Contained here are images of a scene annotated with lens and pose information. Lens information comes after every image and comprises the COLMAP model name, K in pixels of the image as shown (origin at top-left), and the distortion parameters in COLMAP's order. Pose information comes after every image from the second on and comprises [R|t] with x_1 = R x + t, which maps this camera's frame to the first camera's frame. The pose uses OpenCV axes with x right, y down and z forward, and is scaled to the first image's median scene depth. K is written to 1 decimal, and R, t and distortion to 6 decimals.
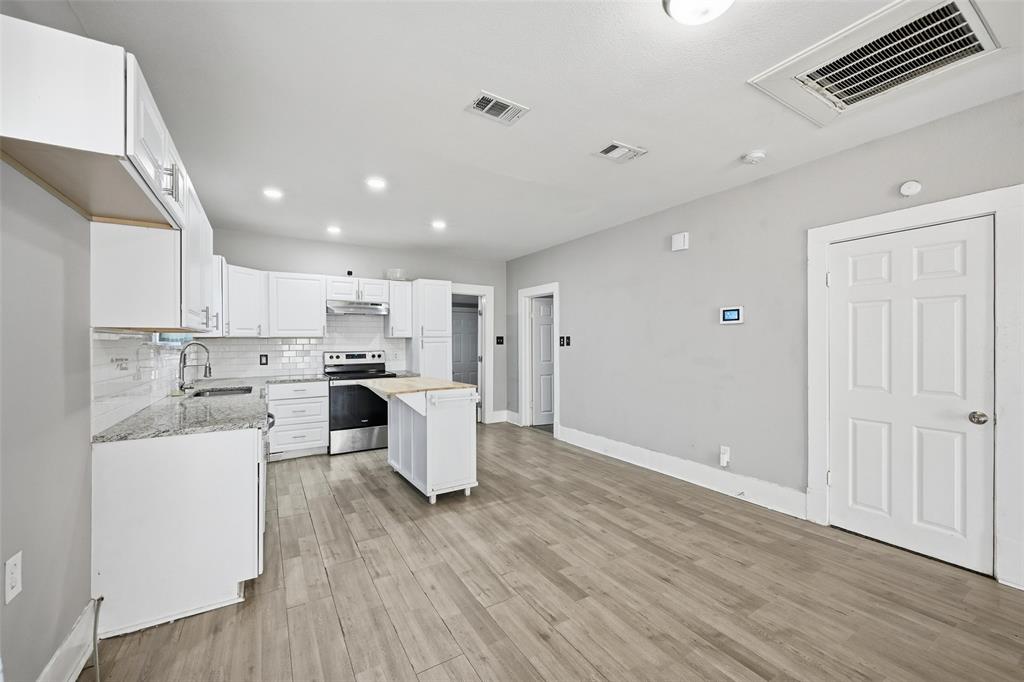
lens RADIAL K [[410.2, 0, 508.7], [0, 410.2, 334.9], [0, 0, 1]] dist [0.001870, 0.000550]
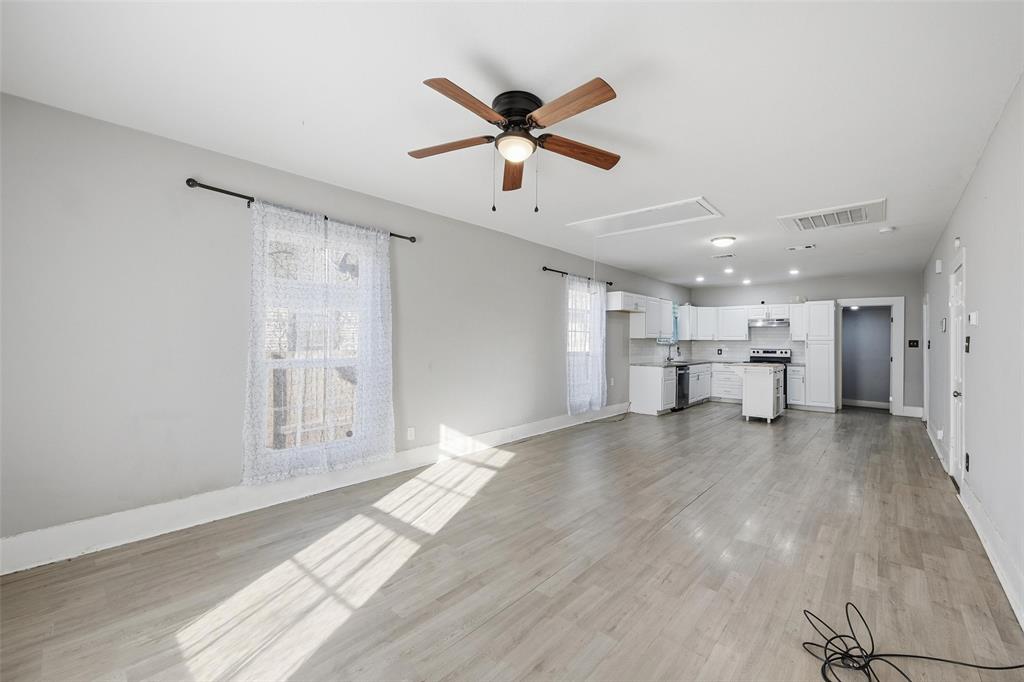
lens RADIAL K [[410.2, 0, 514.9], [0, 410.2, 342.5], [0, 0, 1]] dist [0.001870, 0.000550]
pose [[0.296332, 0.010649, -0.955026, 1.437041], [0.004522, 0.999911, 0.012553, -0.017644], [0.955074, -0.008038, 0.296258, -0.744139]]
